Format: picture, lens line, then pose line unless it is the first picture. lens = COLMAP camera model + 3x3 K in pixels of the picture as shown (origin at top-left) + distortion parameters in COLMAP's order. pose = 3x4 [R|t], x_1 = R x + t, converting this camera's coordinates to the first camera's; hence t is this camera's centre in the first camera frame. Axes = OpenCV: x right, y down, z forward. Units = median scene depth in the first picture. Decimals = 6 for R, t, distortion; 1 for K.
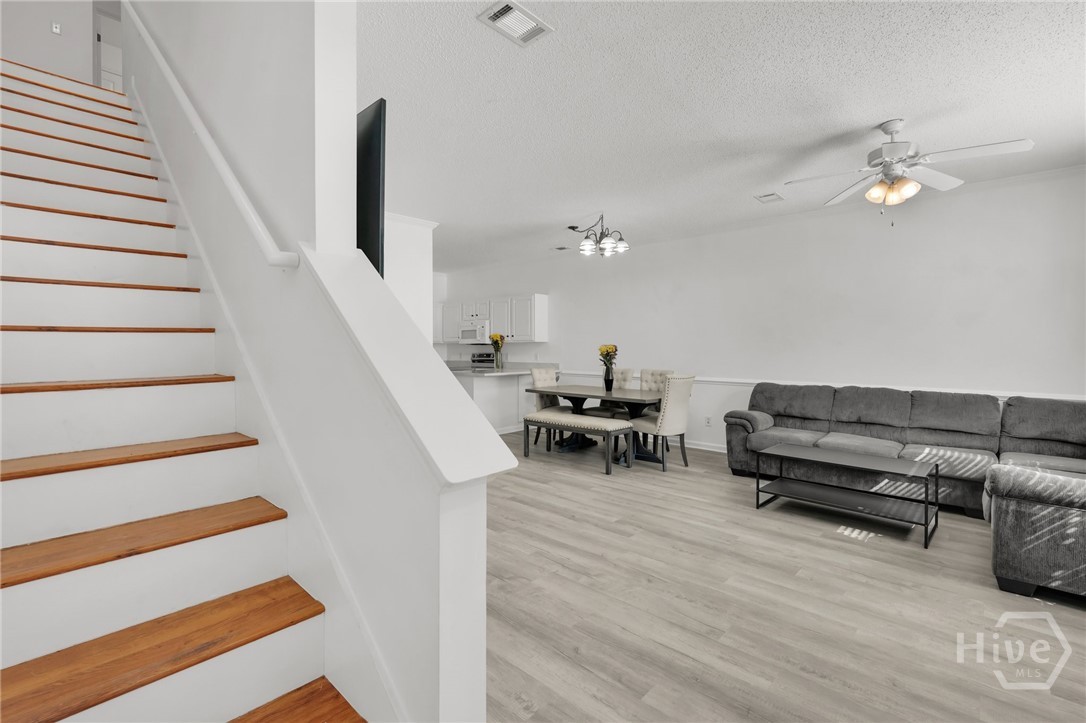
lens RADIAL K [[488.6, 0, 542.3], [0, 488.6, 347.5], [0, 0, 1]] dist [-0.001442, 0.000063]
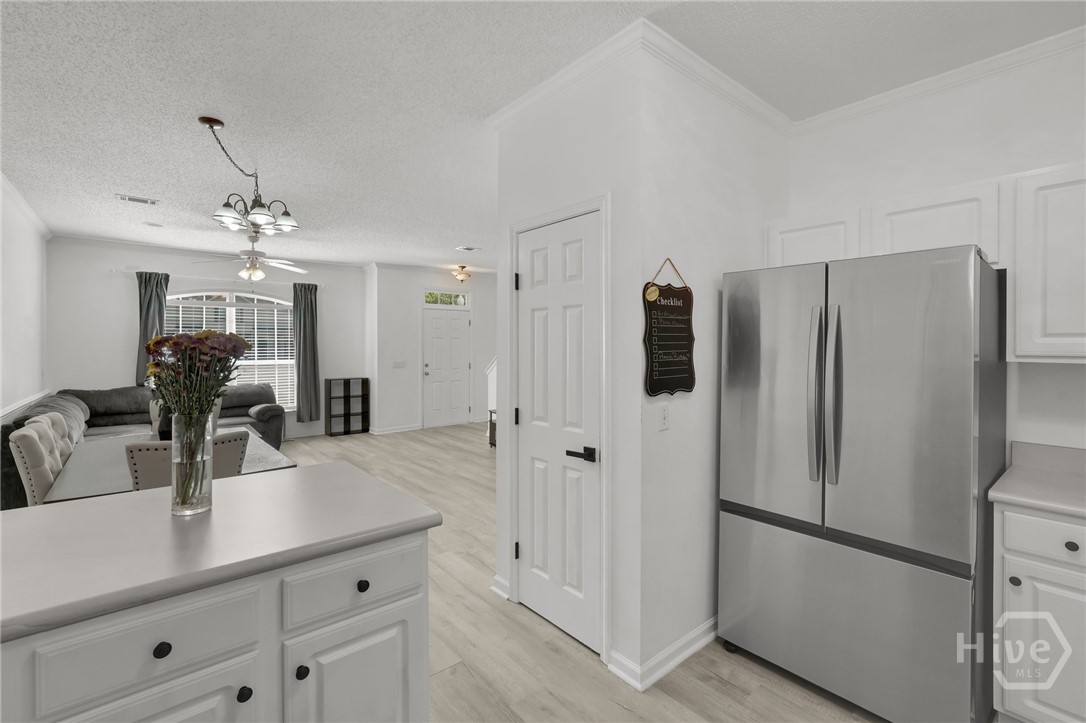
lens RADIAL K [[487.0, 0, 543.0], [0, 487.0, 361.5], [0, 0, 1]] dist [0.000258, 0.000776]
pose [[-0.993717, -0.004257, 0.111841, -0.369840], [-0.000288, 0.999371, 0.035474, -0.039298], [-0.111921, 0.035219, -0.993093, 1.682694]]
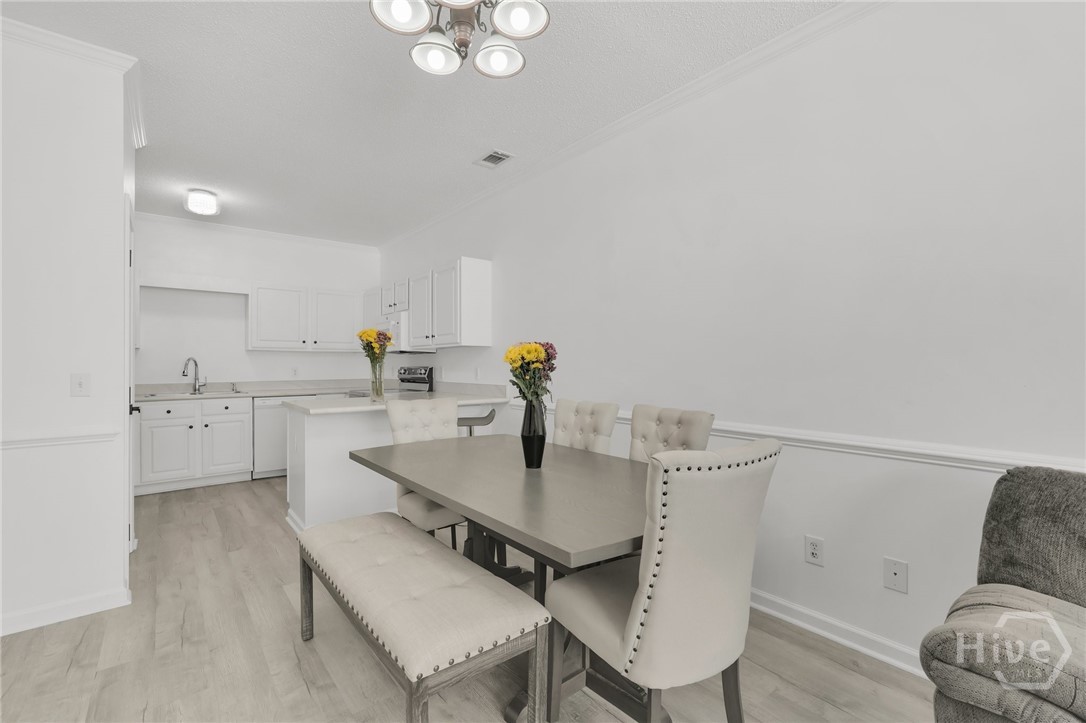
lens RADIAL K [[487.0, 0, 543.0], [0, 487.0, 361.5], [0, 0, 1]] dist [0.000258, 0.000776]
pose [[0.990507, -0.005781, -0.137341, 0.221174], [0.005565, 0.999983, -0.001960, 0.011148], [0.137350, 0.001177, 0.990522, 0.718643]]
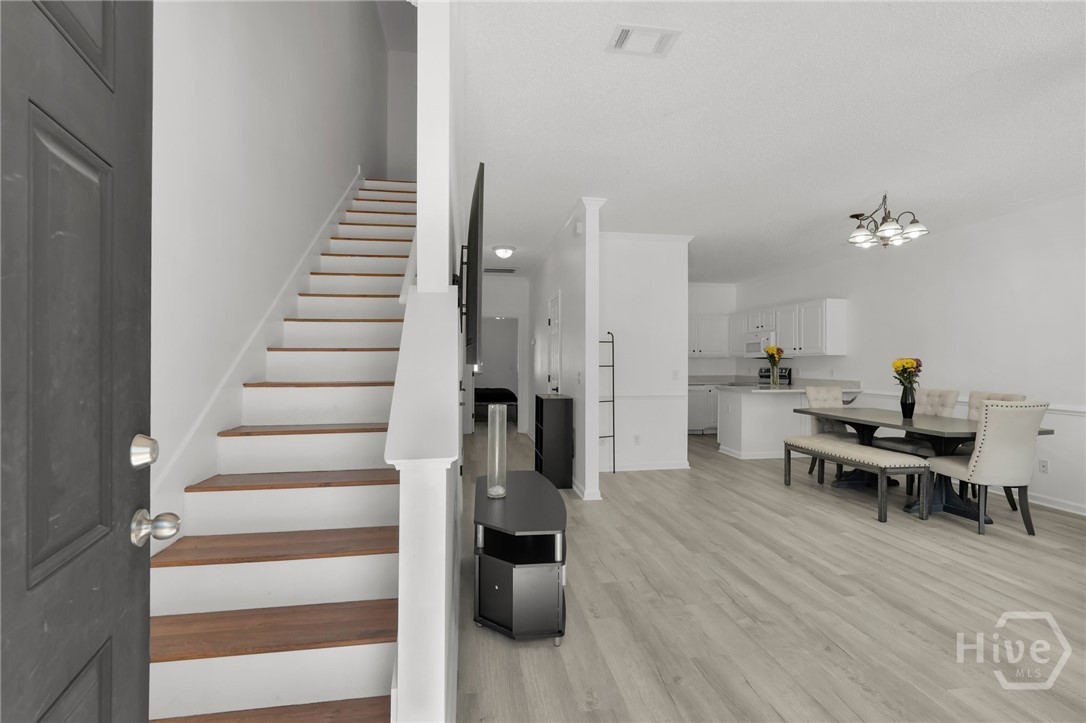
lens RADIAL K [[487.0, 0, 543.0], [0, 487.0, 361.5], [0, 0, 1]] dist [0.000258, 0.000776]
pose [[0.788203, 0.000023, -0.615415, 0.176910], [-0.000338, 1.000000, -0.000396, -0.000190], [0.615415, 0.000520, 0.788203, 0.035296]]
